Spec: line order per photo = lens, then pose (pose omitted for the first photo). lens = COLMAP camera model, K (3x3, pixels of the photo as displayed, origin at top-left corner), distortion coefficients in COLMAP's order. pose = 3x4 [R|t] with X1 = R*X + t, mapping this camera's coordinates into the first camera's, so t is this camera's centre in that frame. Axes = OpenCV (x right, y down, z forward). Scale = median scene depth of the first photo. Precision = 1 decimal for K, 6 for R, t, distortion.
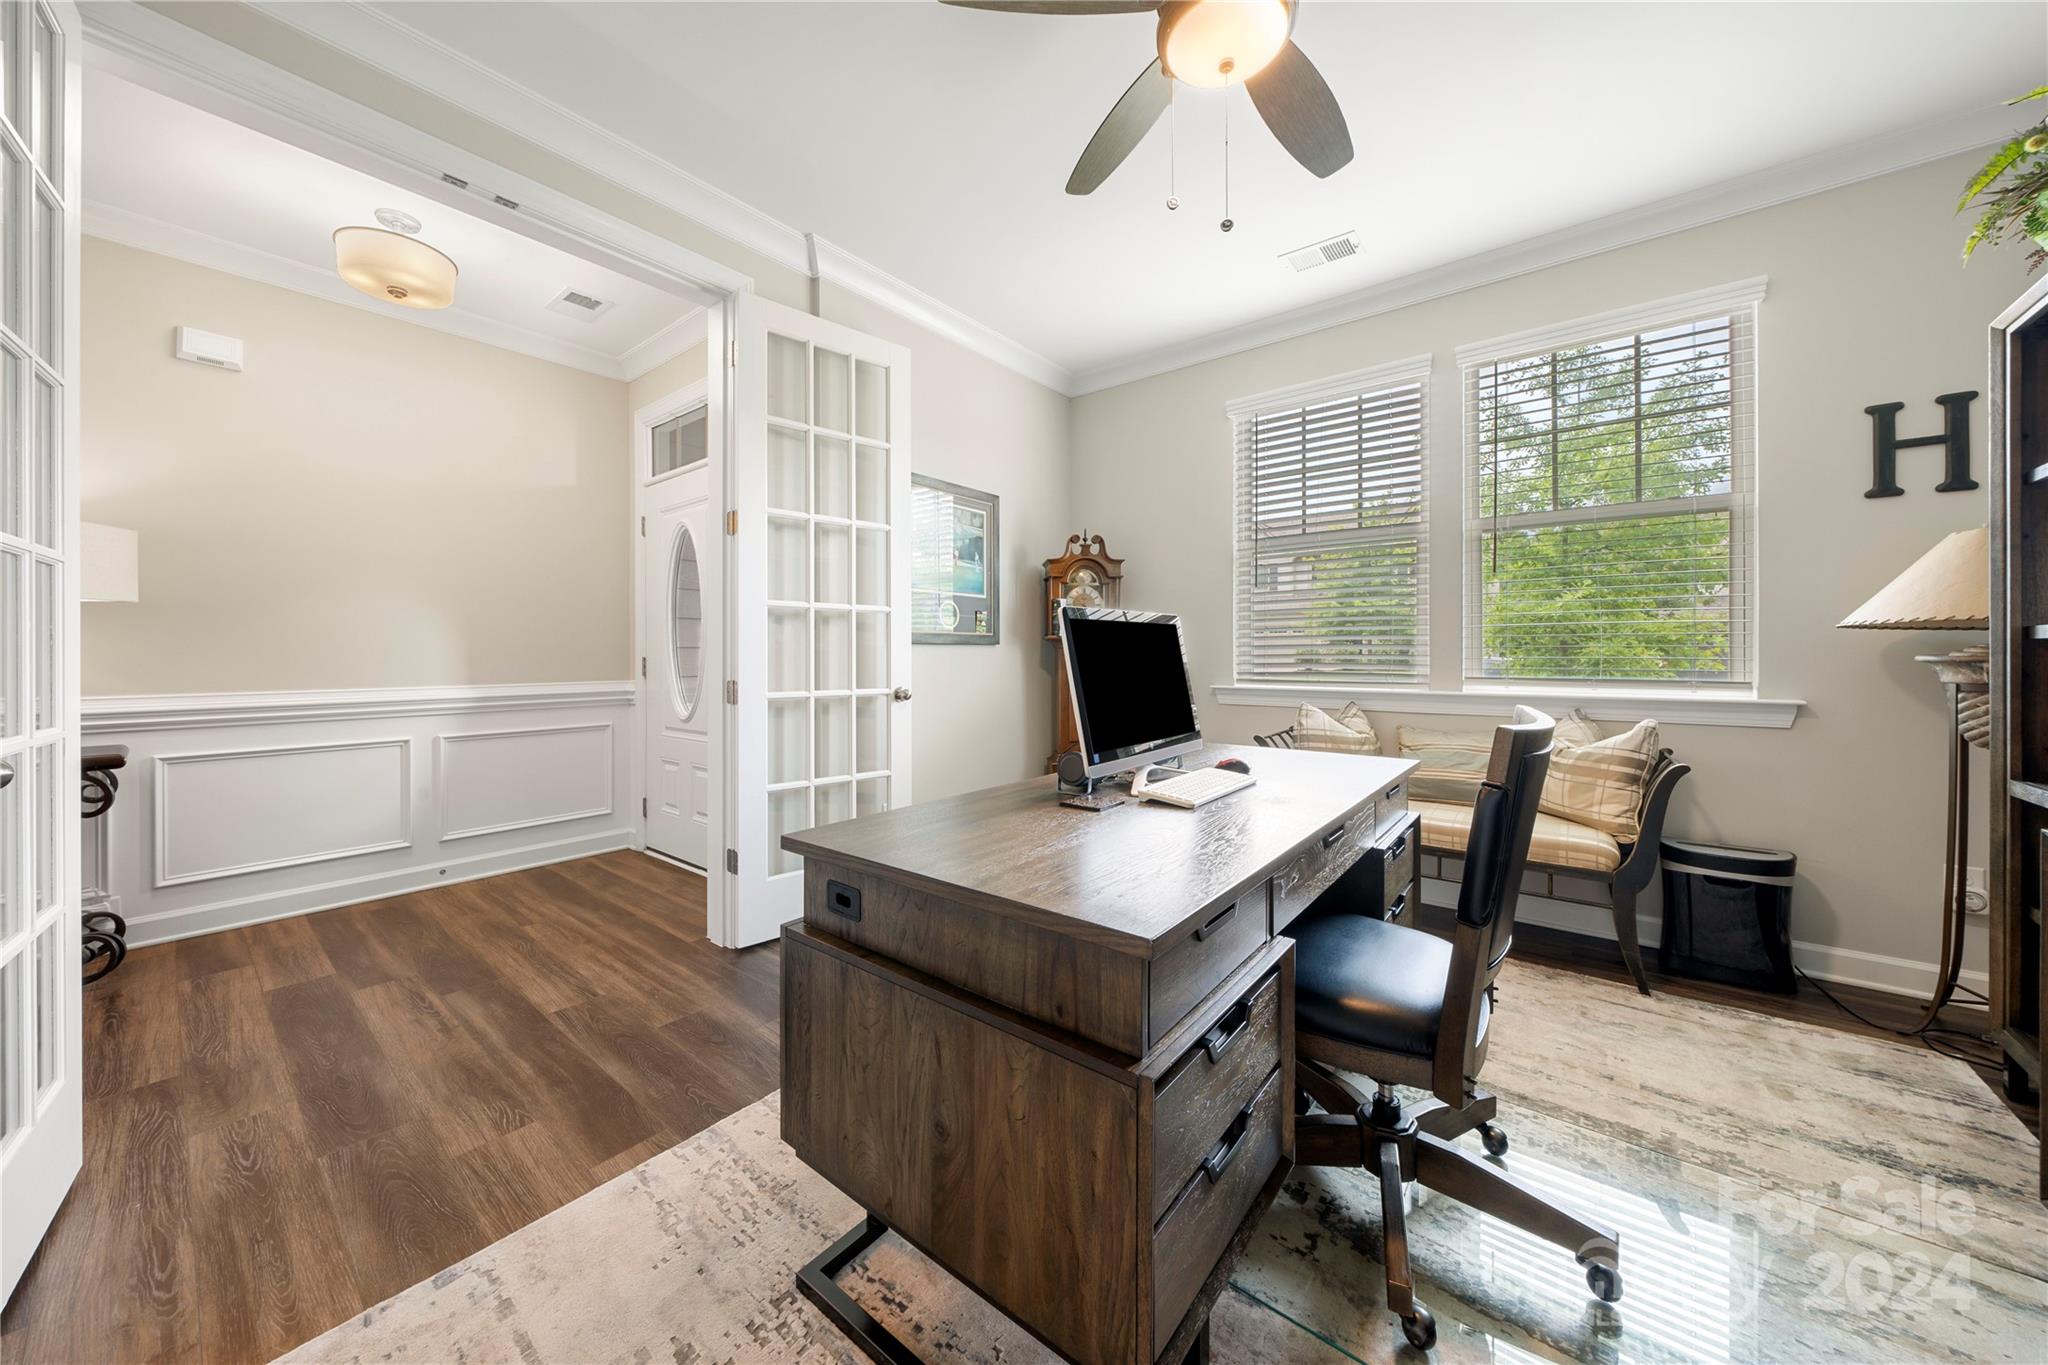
lens RADIAL K [[727.7, 0, 1019.9], [0, 727.7, 650.1], [0, 0, 1]] dist [-0.001983, -0.000137]
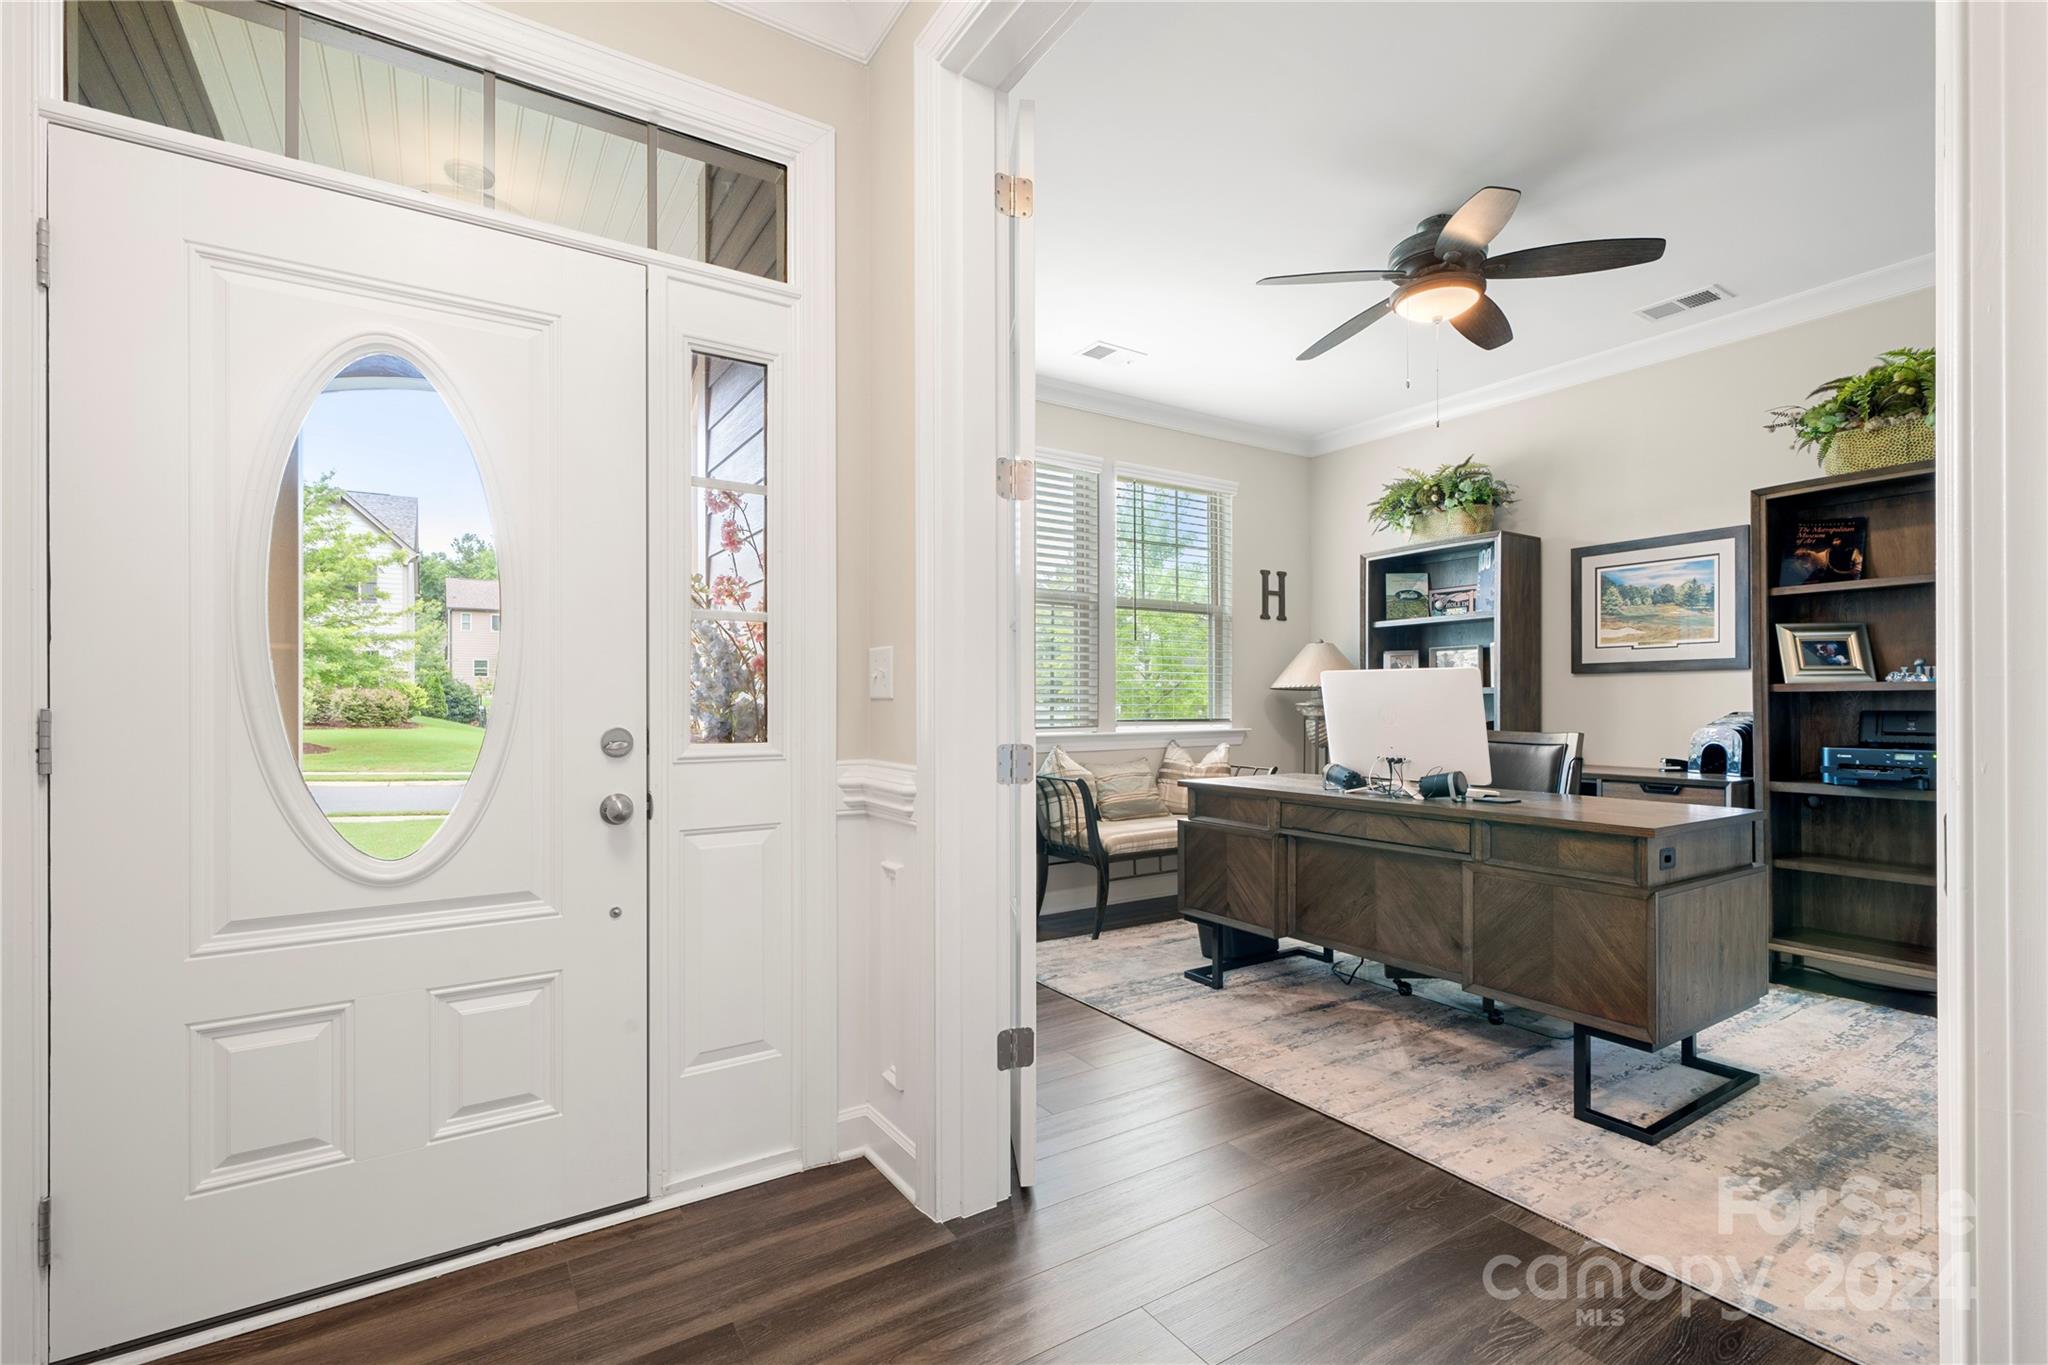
lens RADIAL K [[912.5, 0, 1028.1], [0, 912.5, 698.8], [0, 0, 1]] dist [0.003189, 0.000079]
pose [[0.296886, 0.005340, 0.954898, -1.081740], [-0.001910, 0.999986, -0.004998, 0.008566], [-0.954911, -0.000340, 0.296892, 0.750984]]
